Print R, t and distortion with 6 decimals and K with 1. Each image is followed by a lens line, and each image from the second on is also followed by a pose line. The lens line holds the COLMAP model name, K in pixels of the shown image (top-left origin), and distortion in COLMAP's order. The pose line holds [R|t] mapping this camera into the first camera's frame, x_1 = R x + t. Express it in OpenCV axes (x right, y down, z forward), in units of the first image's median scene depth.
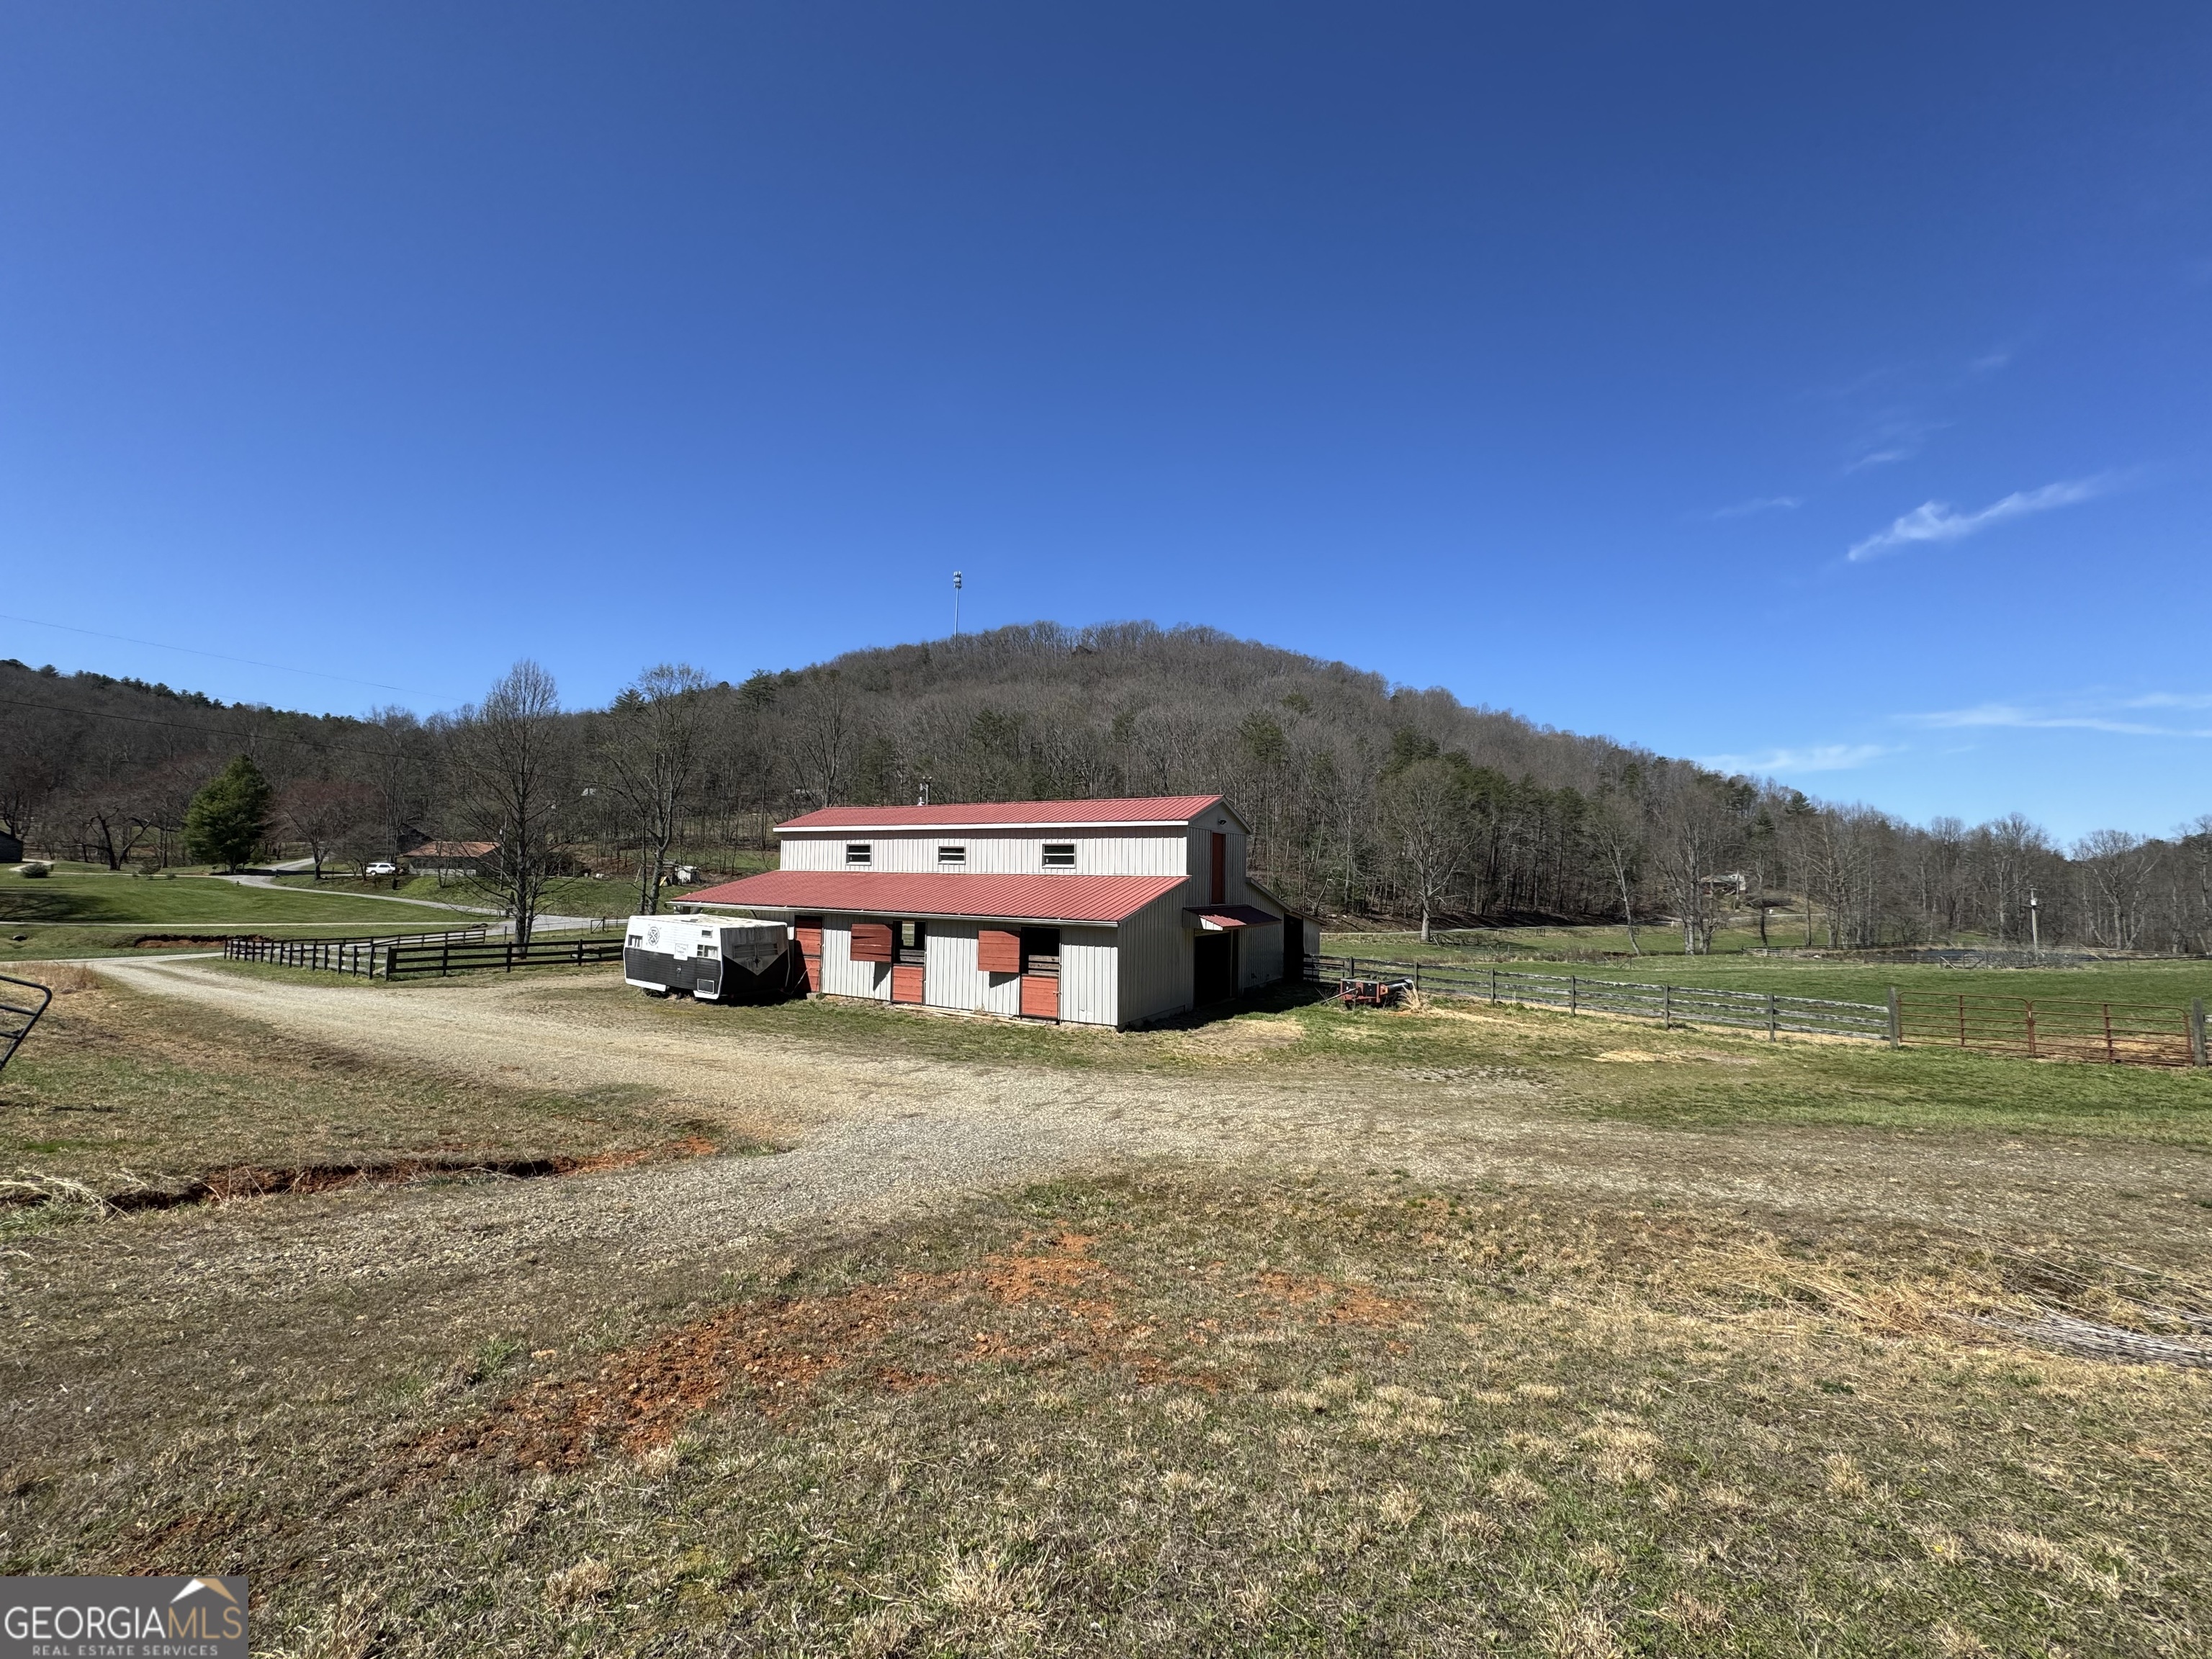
lens RADIAL K [[877.6, 0, 1106.0], [0, 877.6, 829.5], [0, 0, 1]] dist [0.000624, 0.000103]
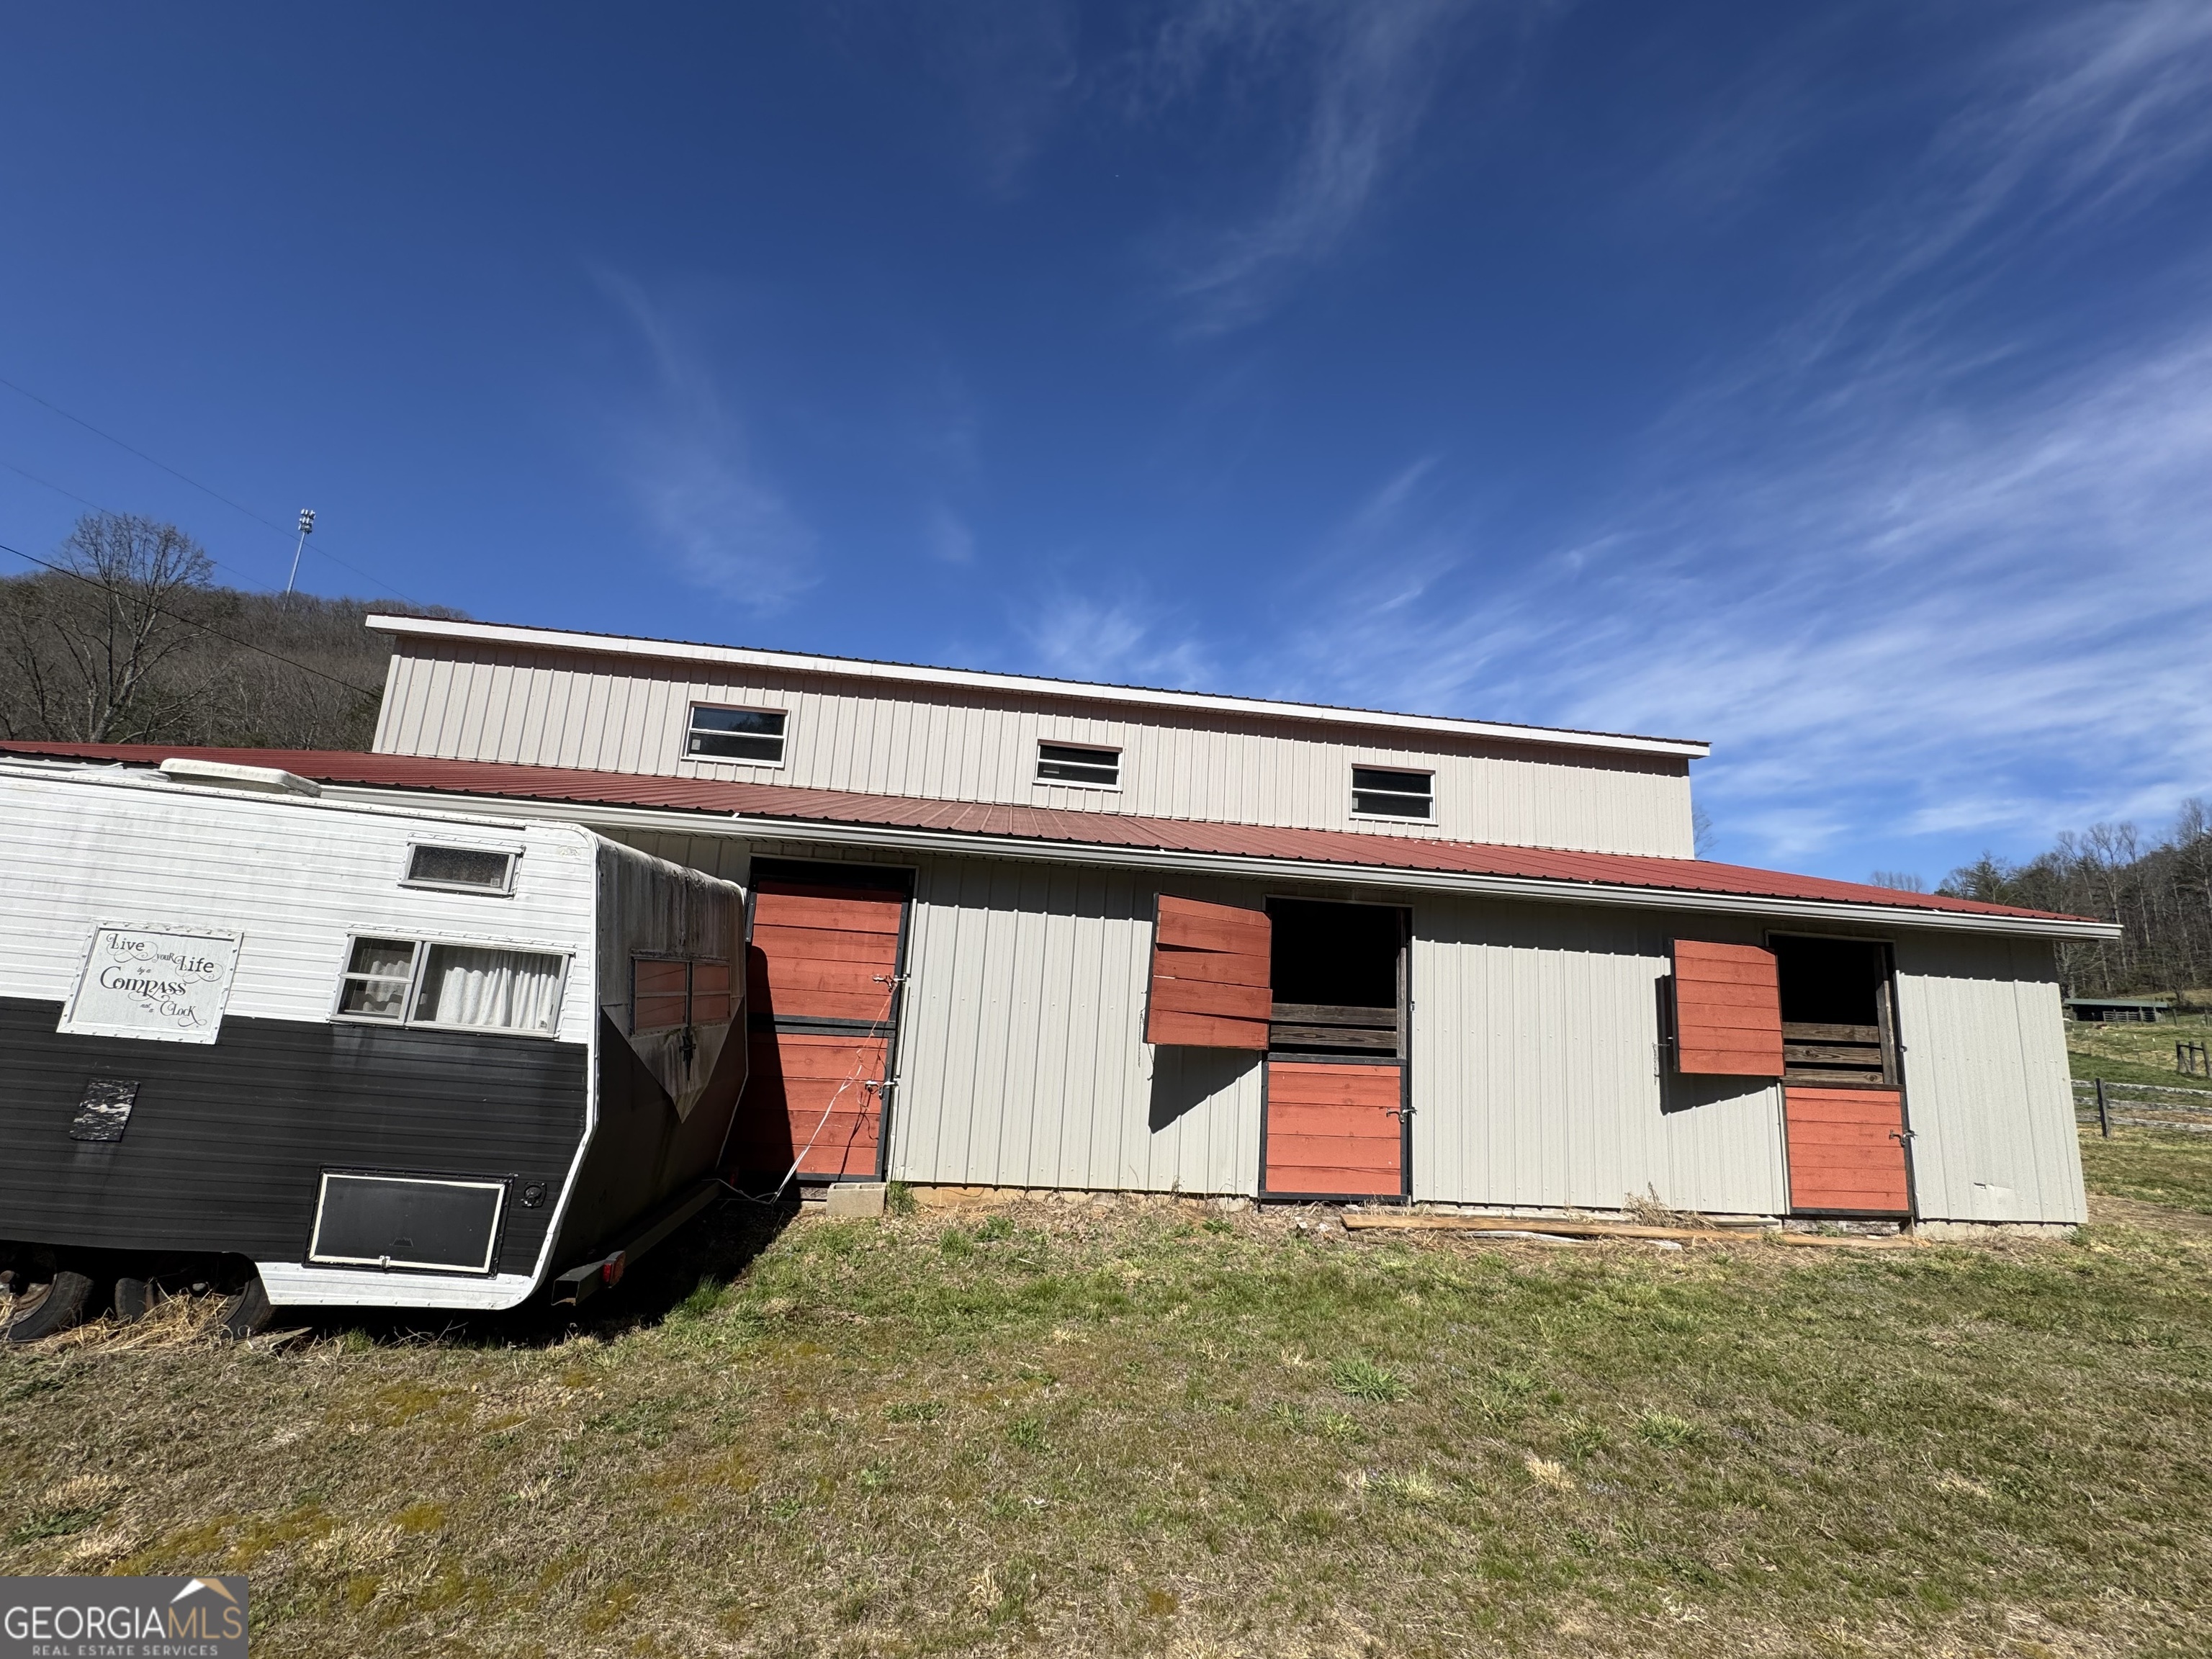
lens RADIAL K [[877.6, 0, 1106.0], [0, 877.6, 829.5], [0, 0, 1]] dist [0.000624, 0.000103]
pose [[0.803343, 0.136541, 0.579651, -0.428613], [-0.077659, 0.989068, -0.125354, 0.115739], [-0.590431, 0.055687, 0.805165, 0.760845]]
